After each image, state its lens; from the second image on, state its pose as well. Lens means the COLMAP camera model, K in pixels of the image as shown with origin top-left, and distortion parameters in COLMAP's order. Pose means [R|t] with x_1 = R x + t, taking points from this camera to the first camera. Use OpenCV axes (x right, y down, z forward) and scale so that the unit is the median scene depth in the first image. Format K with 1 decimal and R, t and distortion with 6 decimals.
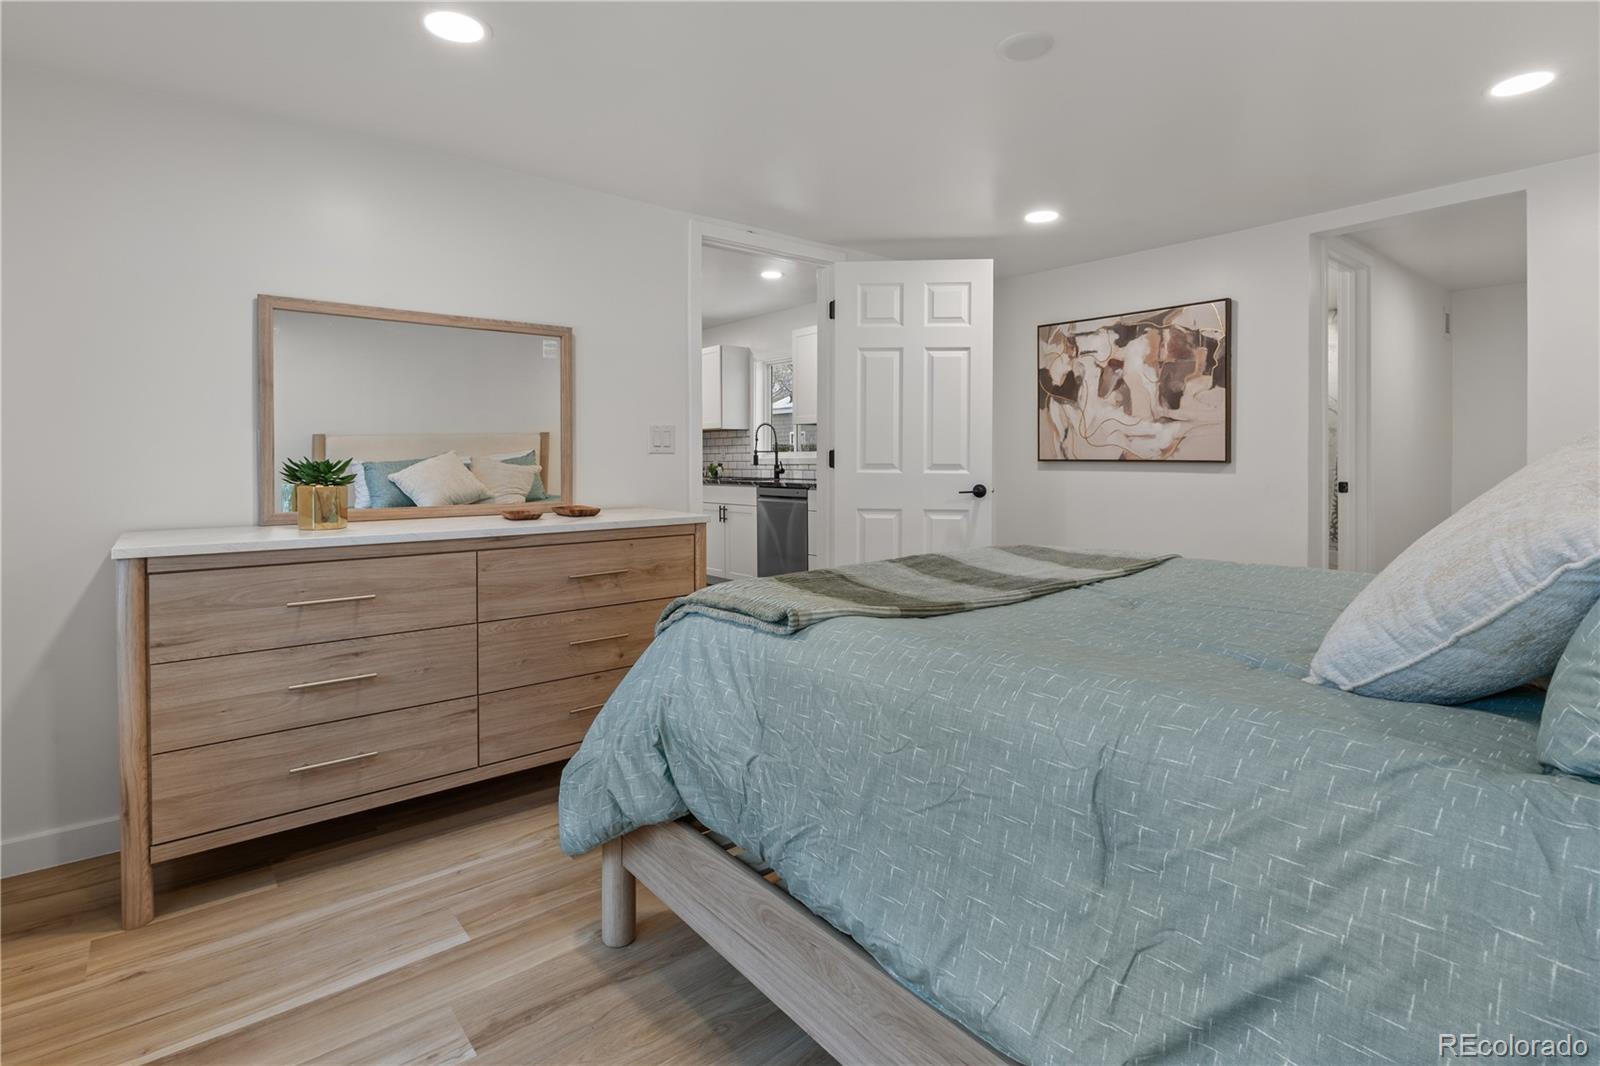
lens RADIAL K [[777.9, 0, 800.0], [0, 777.9, 533.0], [0, 0, 1]] dist [-0.005511, -0.001057]
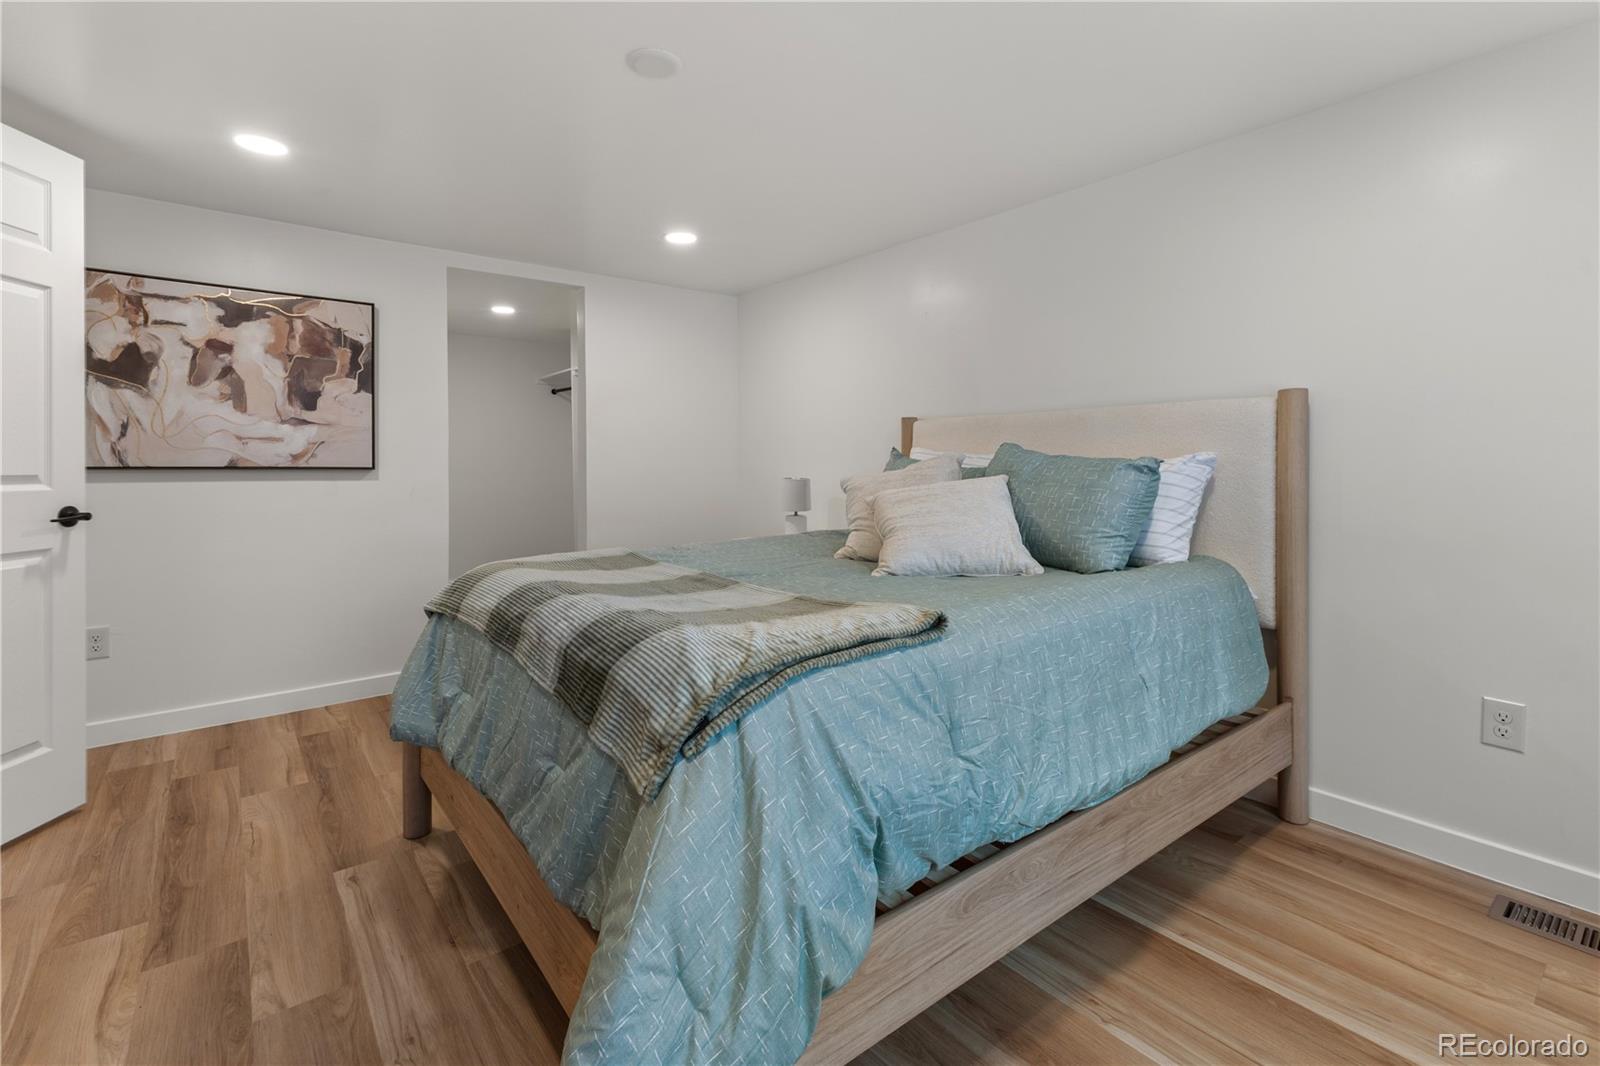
lens RADIAL K [[721.1, 0, 800.0], [0, 721.1, 533.0], [0, 0, 1]] dist [0.003141, 0.000649]
pose [[0.016797, -0.093499, 0.995478, -0.347909], [0.094913, 0.991271, 0.091502, -0.040150], [-0.995344, 0.092947, 0.025525, 0.415262]]
